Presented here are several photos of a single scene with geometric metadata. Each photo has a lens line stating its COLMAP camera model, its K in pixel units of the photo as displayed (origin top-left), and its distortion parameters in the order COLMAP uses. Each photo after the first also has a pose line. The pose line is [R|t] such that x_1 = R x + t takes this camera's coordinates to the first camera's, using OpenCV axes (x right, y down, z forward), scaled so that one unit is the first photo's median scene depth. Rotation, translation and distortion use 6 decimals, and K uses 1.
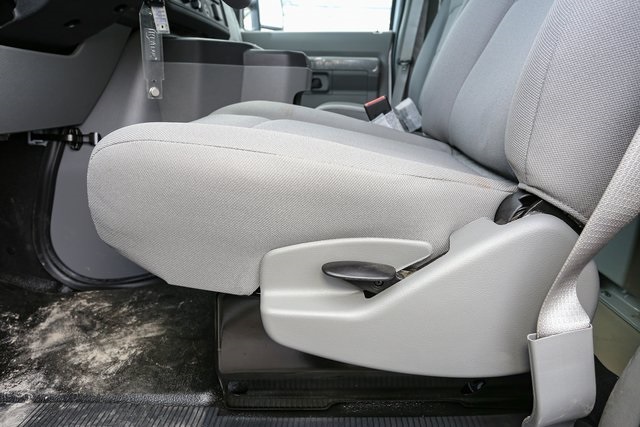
lens RADIAL K [[430.7, 0, 323.3], [0, 430.7, 213.5], [0, 0, 1]] dist [0.004747, 0.001824]
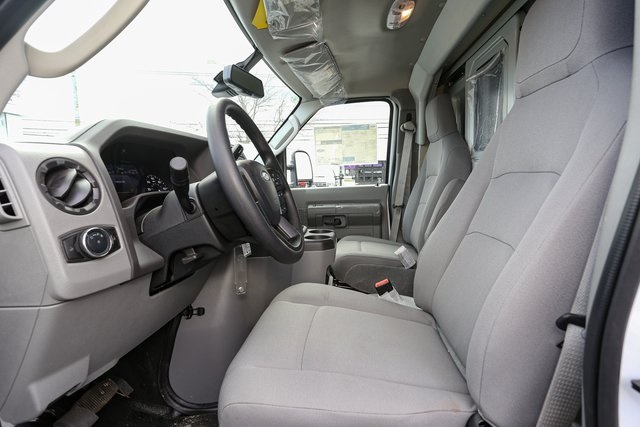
lens RADIAL K [[327.8, 0, 320.0], [0, 327.8, 213.5], [0, 0, 1]] dist [-0.002021, 0.000587]
pose [[0.997030, -0.048314, -0.059972, -0.009664], [0.036386, 0.981861, -0.186076, -0.183137], [0.067874, 0.183341, 0.980703, -0.122673]]
